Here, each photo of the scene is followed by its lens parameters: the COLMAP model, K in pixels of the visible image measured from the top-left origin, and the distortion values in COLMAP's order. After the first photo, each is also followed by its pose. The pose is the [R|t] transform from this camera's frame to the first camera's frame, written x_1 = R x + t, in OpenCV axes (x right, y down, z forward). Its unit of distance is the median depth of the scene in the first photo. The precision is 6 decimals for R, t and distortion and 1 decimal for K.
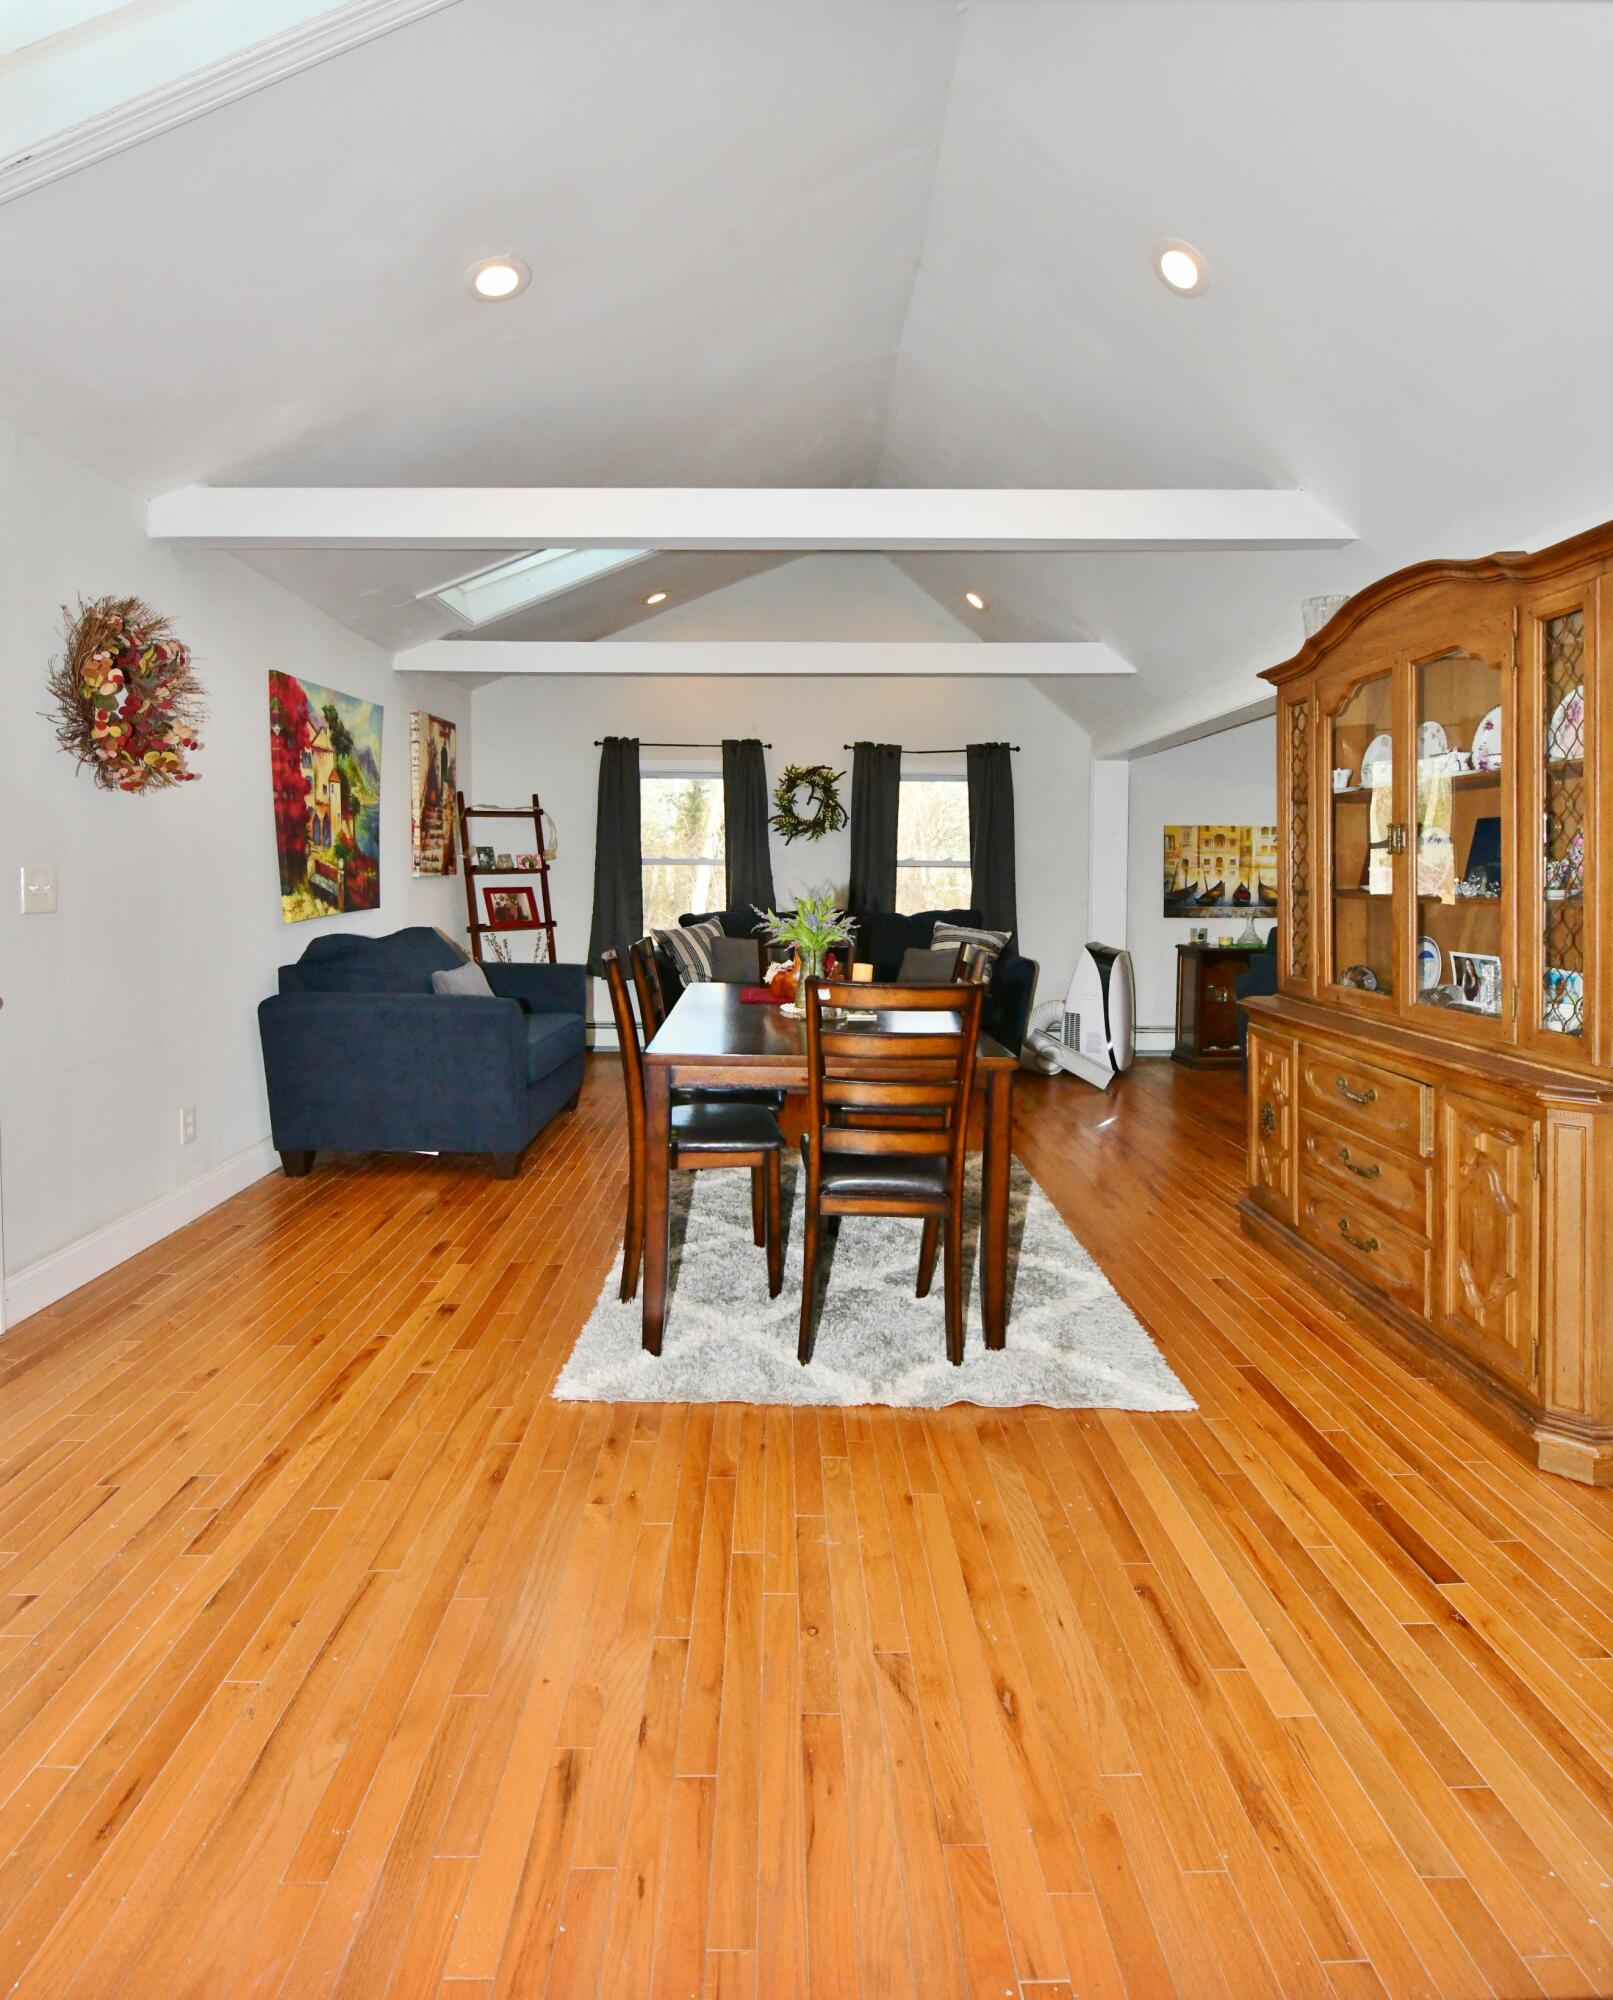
lens RADIAL K [[1004.8, 0, 766.5], [0, 1004.8, 900.5], [0, 0, 1]] dist [-0.004376, -0.000229]
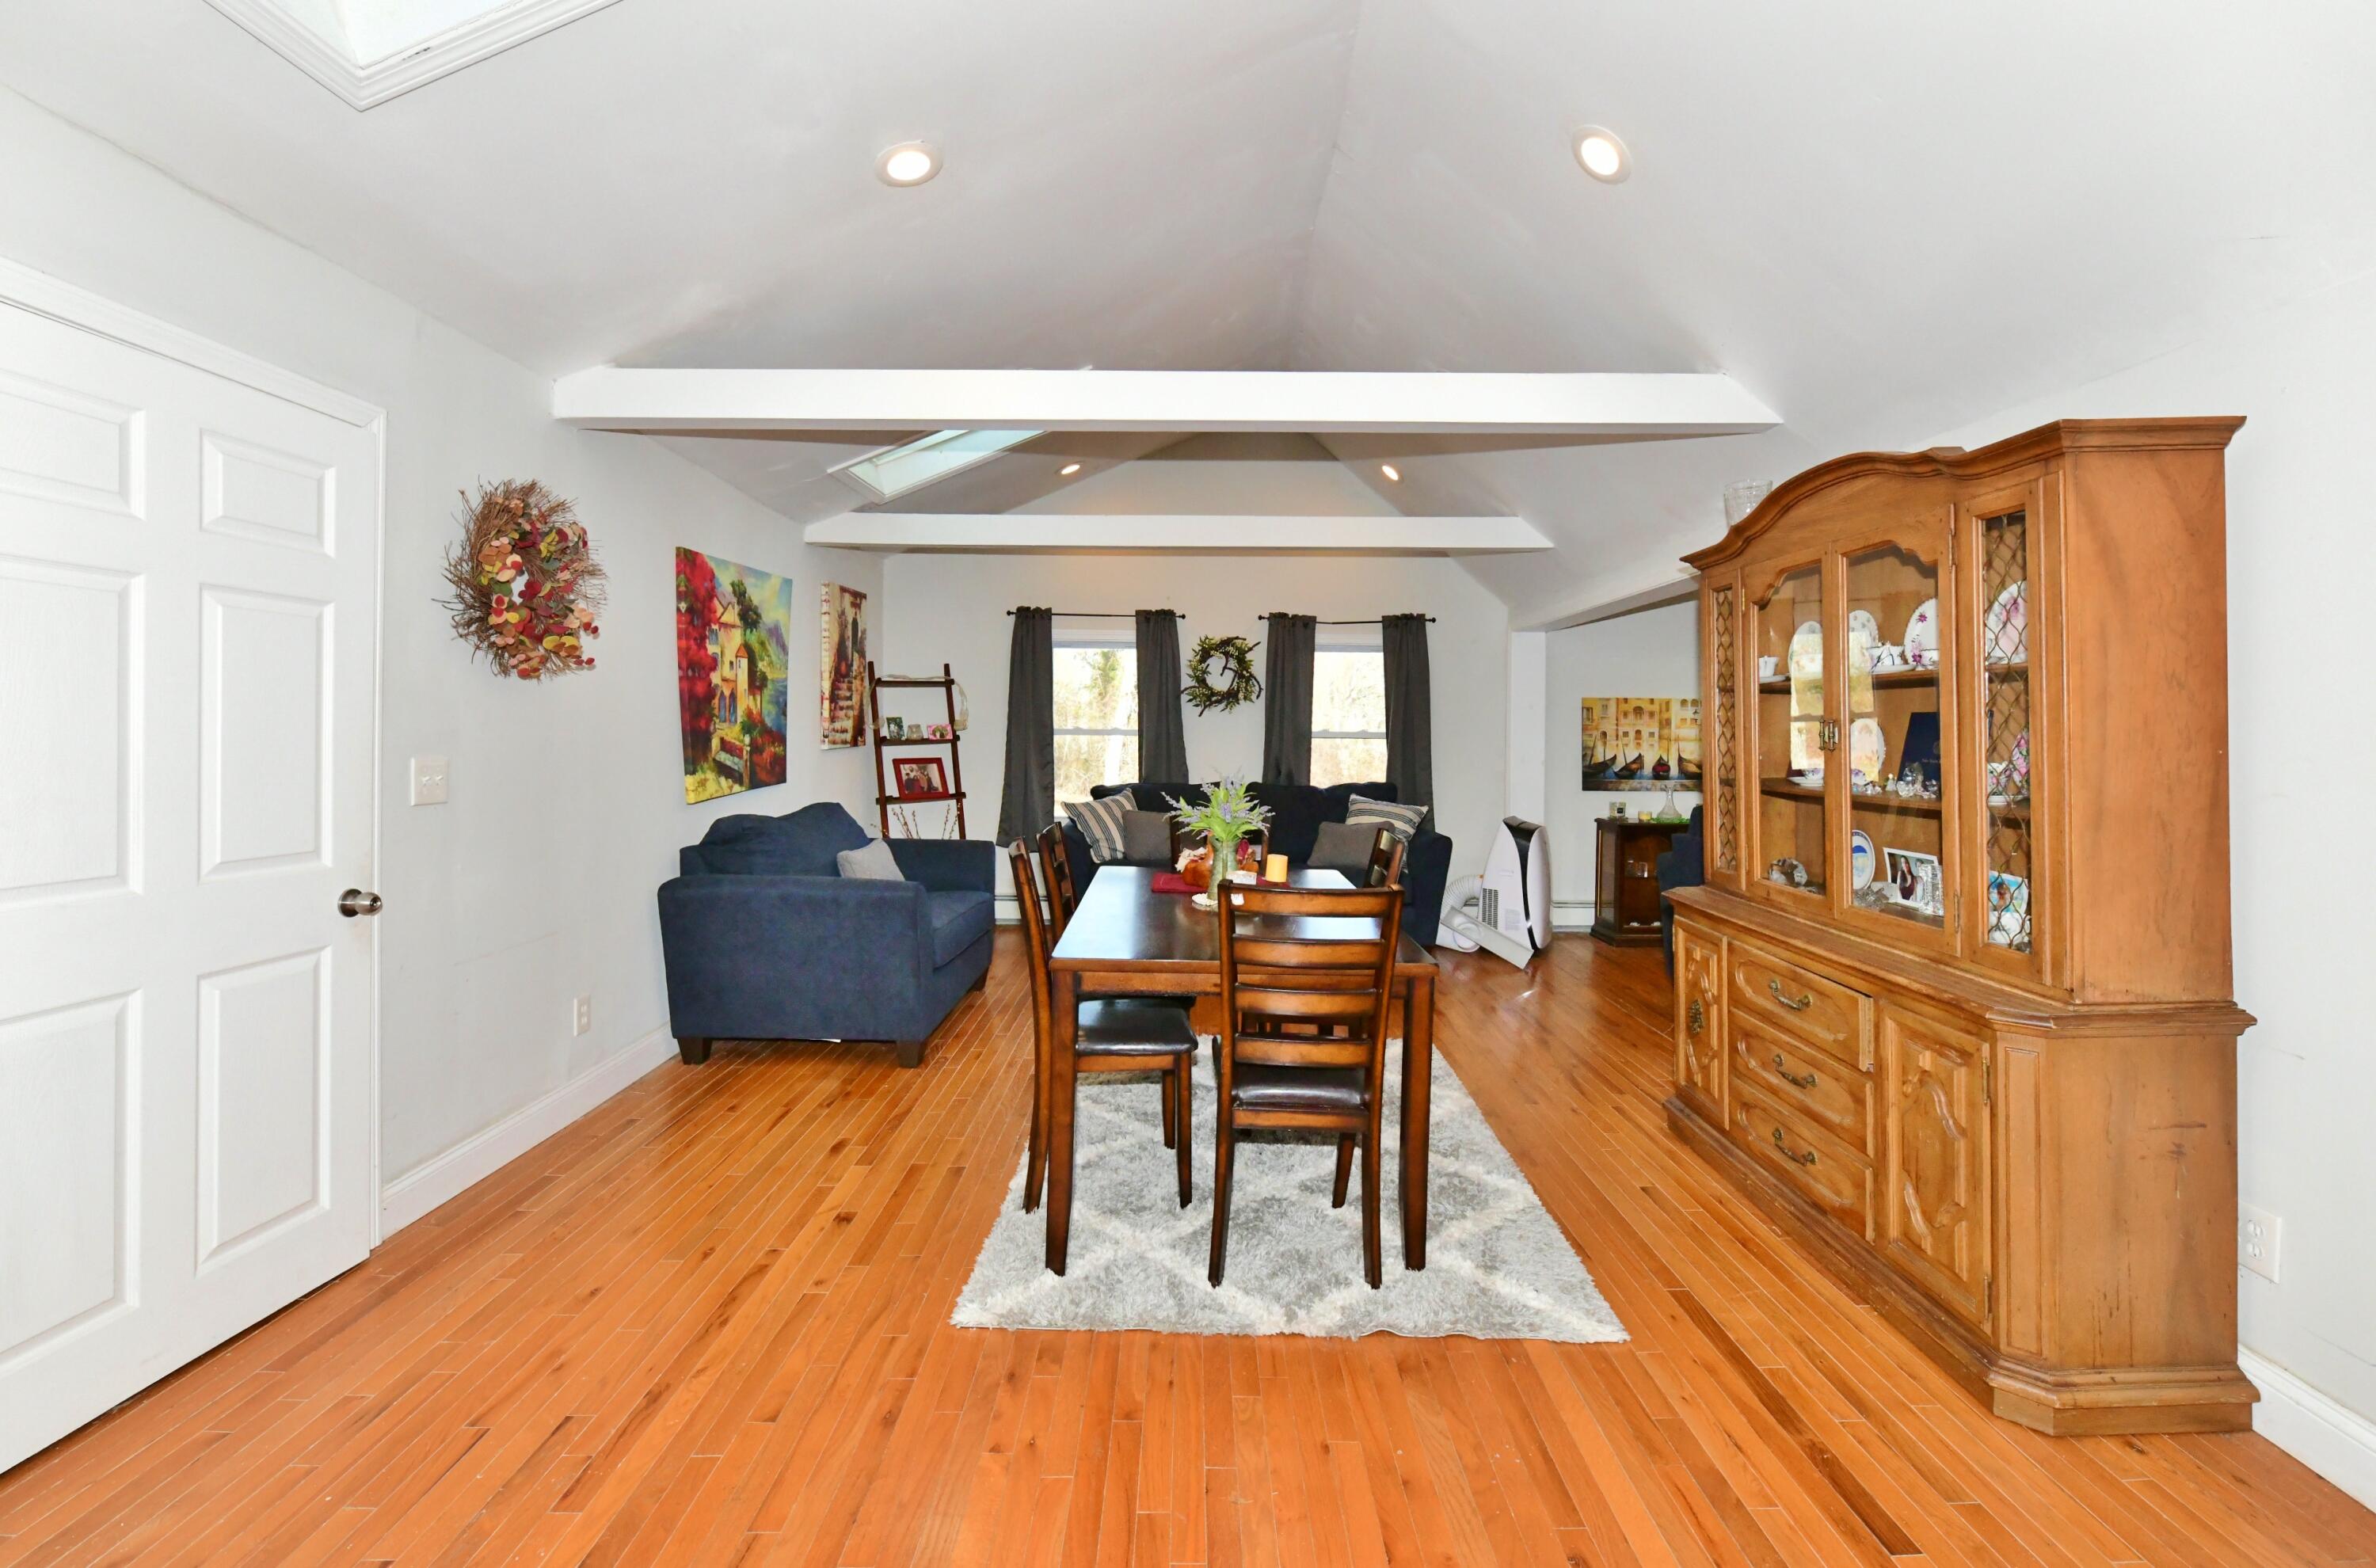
lens RADIAL K [[1006.3, 0, 1176.3], [0, 1006.3, 730.6], [0, 0, 1]] dist [-0.002676, -0.000742]
pose [[0.999980, 0.005069, -0.003839, 0.001460], [-0.005176, 0.999578, -0.028592, -0.031113], [0.003693, 0.028611, 0.999584, 0.024389]]
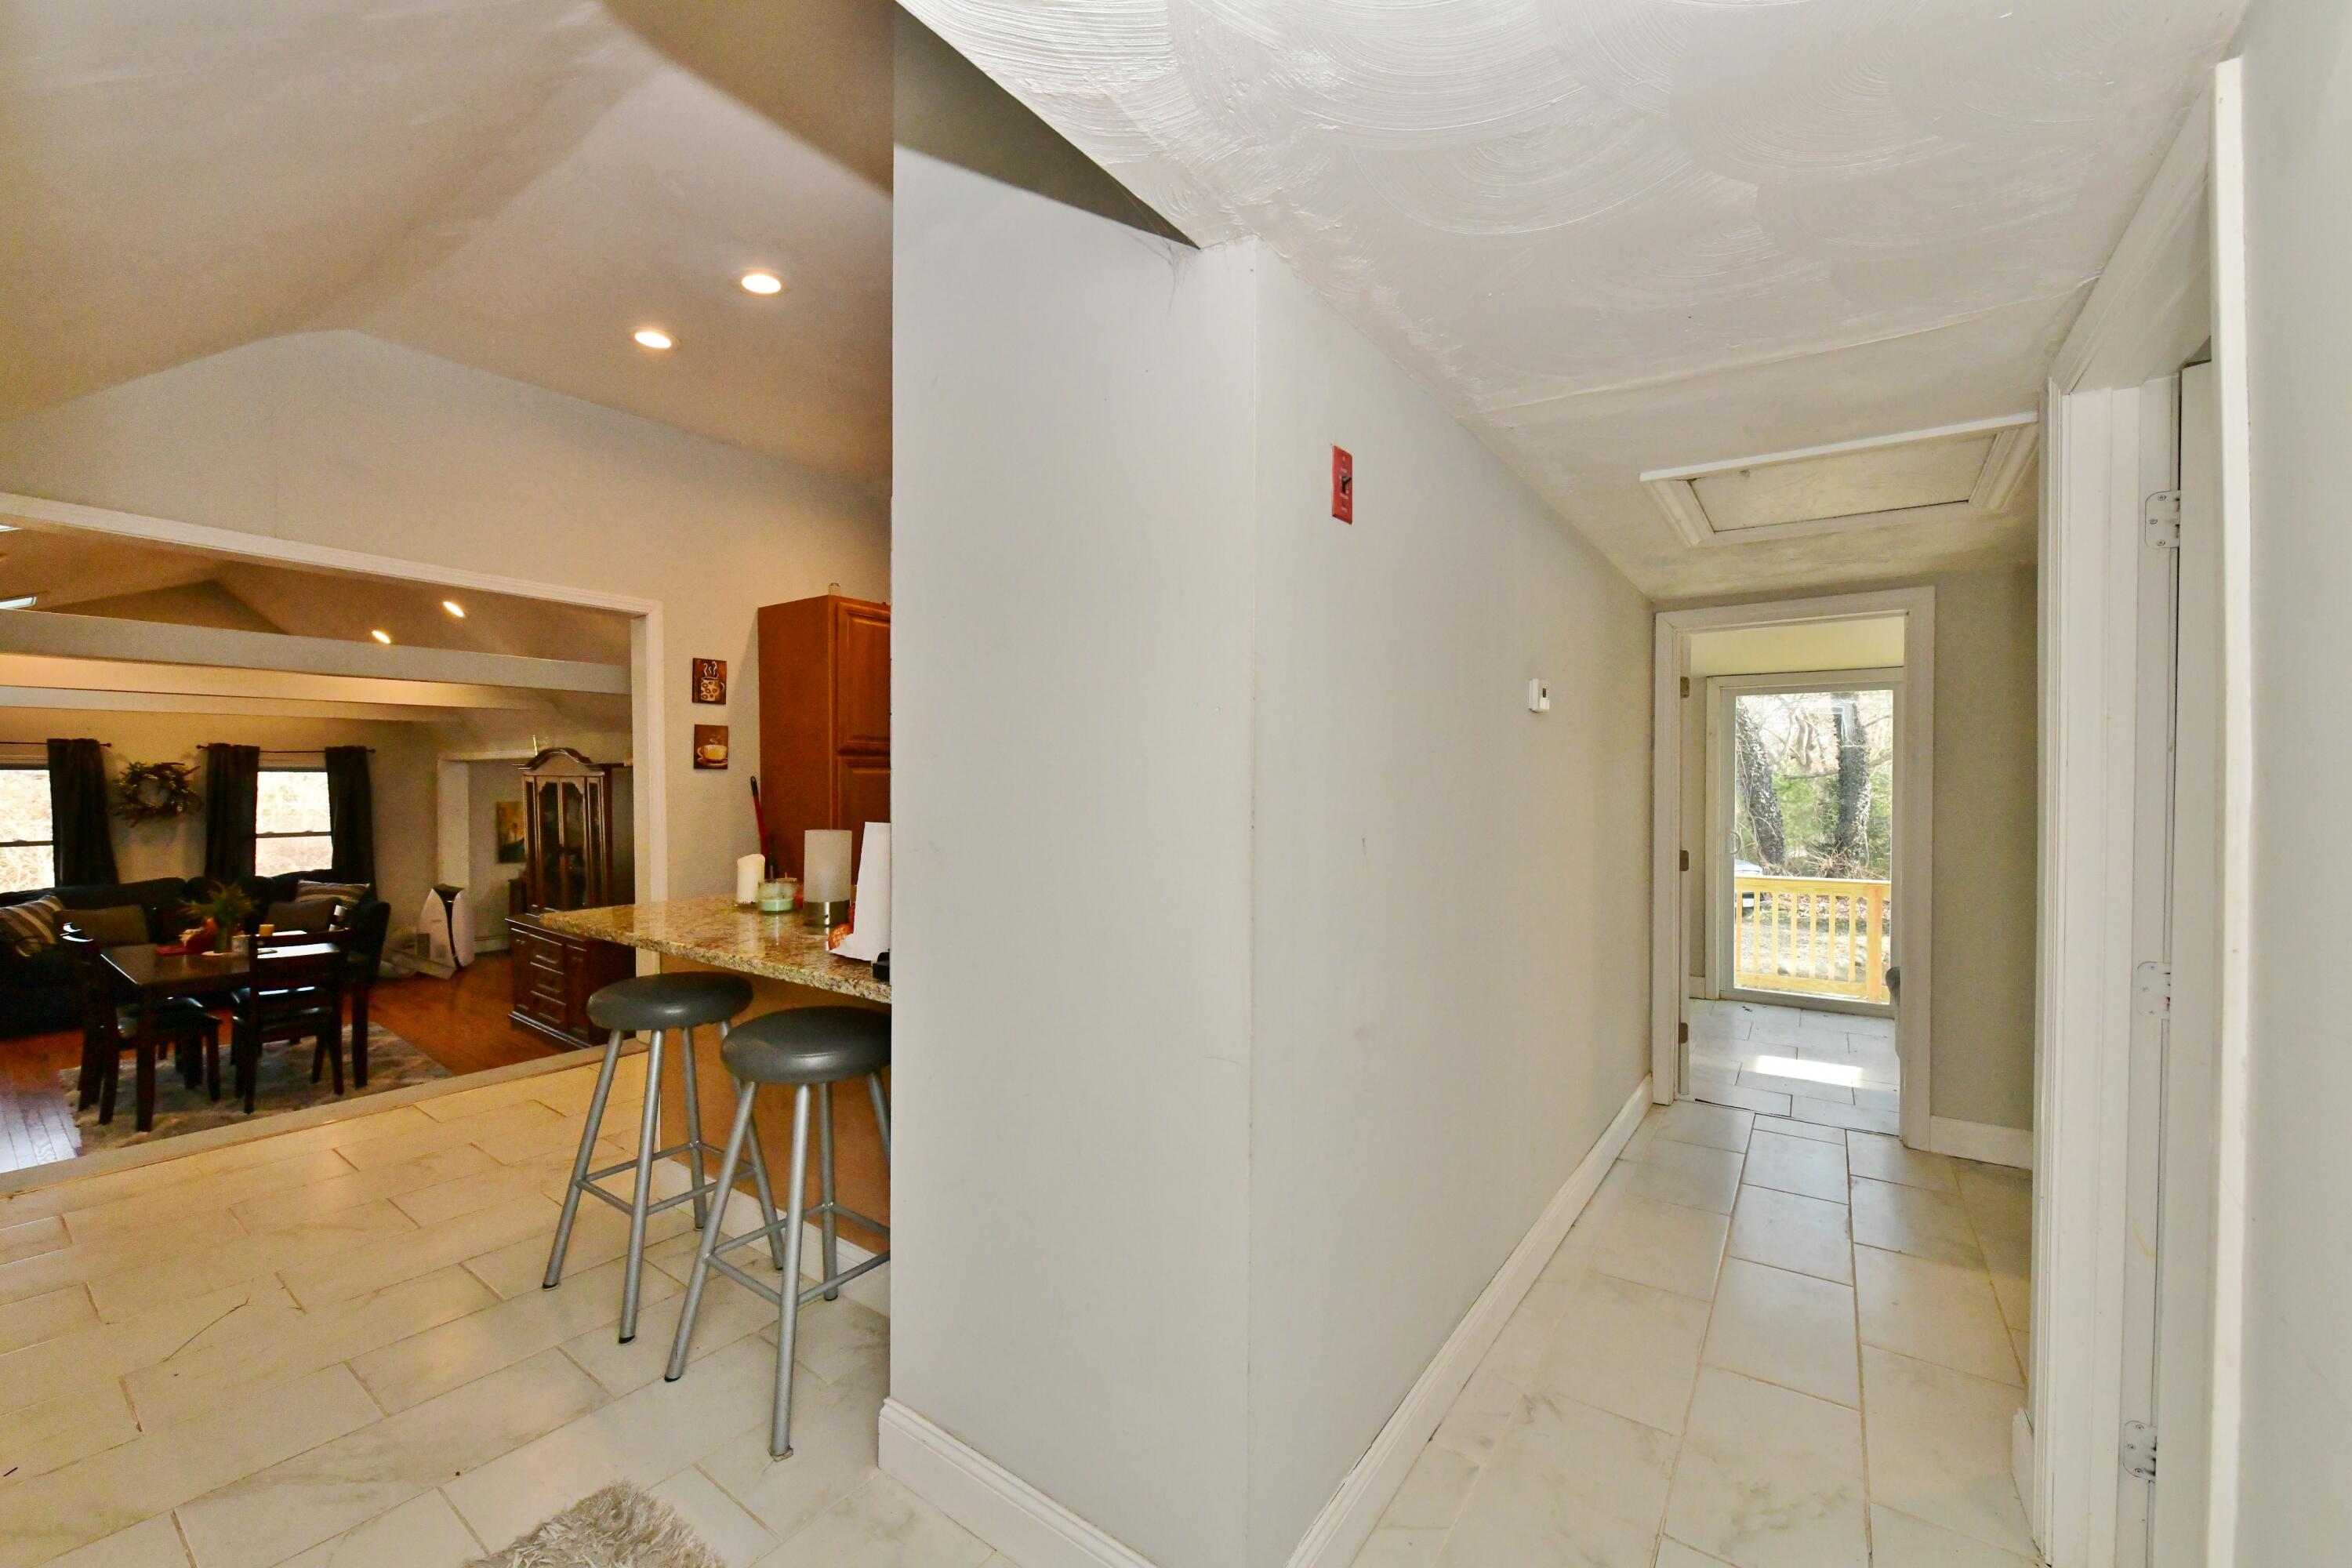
lens RADIAL K [[925.3, 0, 1169.4], [0, 925.3, 785.7], [0, 0, 1]] dist [0.002259, 0.000186]
pose [[0.582954, -0.007131, 0.812474, -0.398618], [0.023298, 0.999697, -0.007942, -0.168921], [-0.812171, 0.023559, 0.582943, -1.694239]]
